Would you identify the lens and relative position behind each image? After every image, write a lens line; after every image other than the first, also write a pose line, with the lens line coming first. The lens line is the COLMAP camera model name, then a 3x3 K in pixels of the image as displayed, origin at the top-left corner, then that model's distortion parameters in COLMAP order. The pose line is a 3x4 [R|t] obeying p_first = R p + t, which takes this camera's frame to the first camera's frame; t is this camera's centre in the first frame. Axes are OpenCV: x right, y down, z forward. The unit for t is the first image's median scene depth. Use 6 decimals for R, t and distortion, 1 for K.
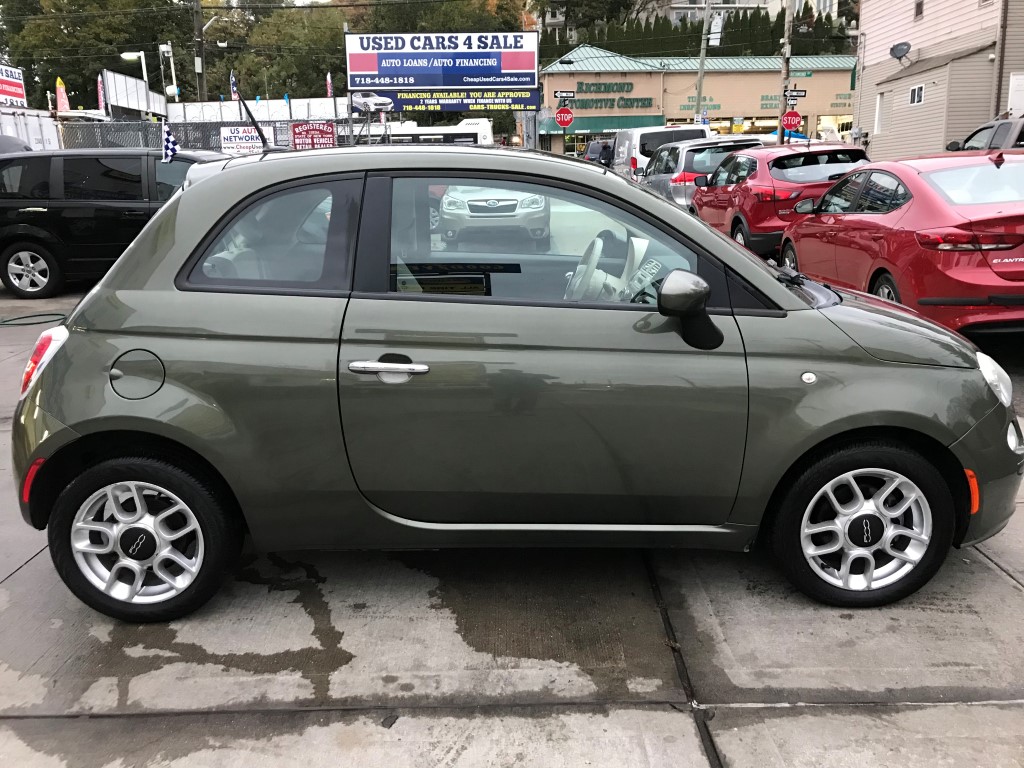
lens RADIAL K [[816.0, 0, 499.9], [0, 816.0, 383.9], [0, 0, 1]] dist [0.008901, 0.010645]
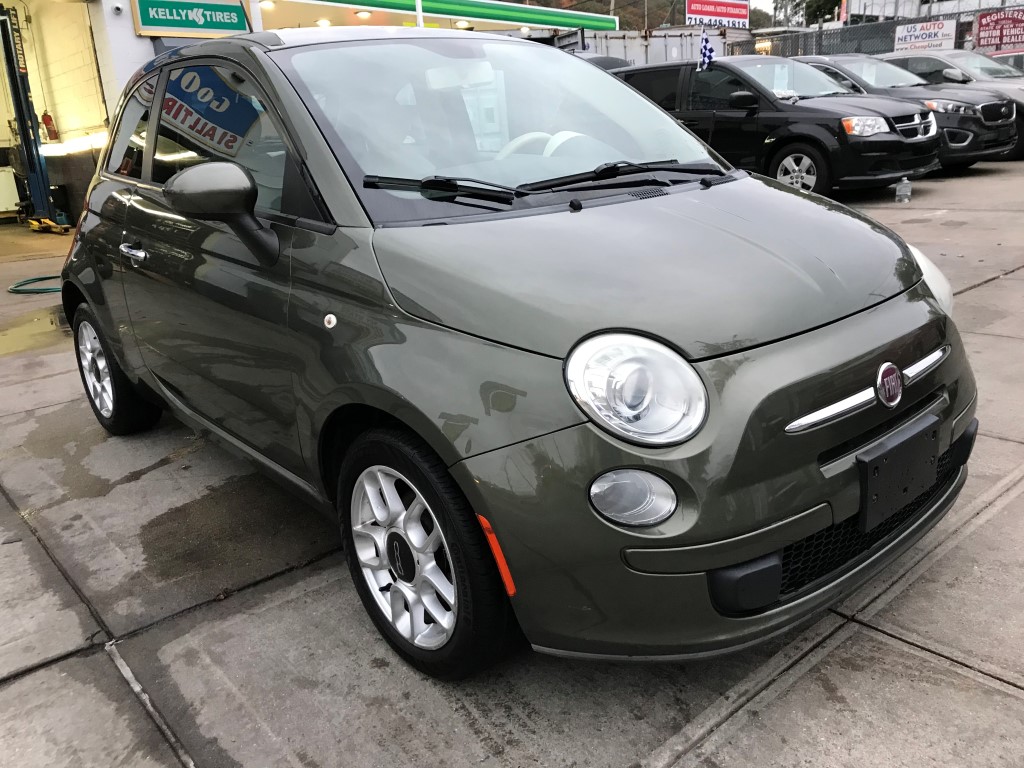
lens RADIAL K [[799.0, 0, 513.8], [0, 799.0, 412.5], [0, 0, 1]] dist [0.006555, 0.003897]
pose [[0.670832, 0.236148, -0.703006, 0.980733], [-0.140723, 0.971258, 0.191974, -0.085399], [0.728135, -0.029853, 0.684783, 0.631450]]
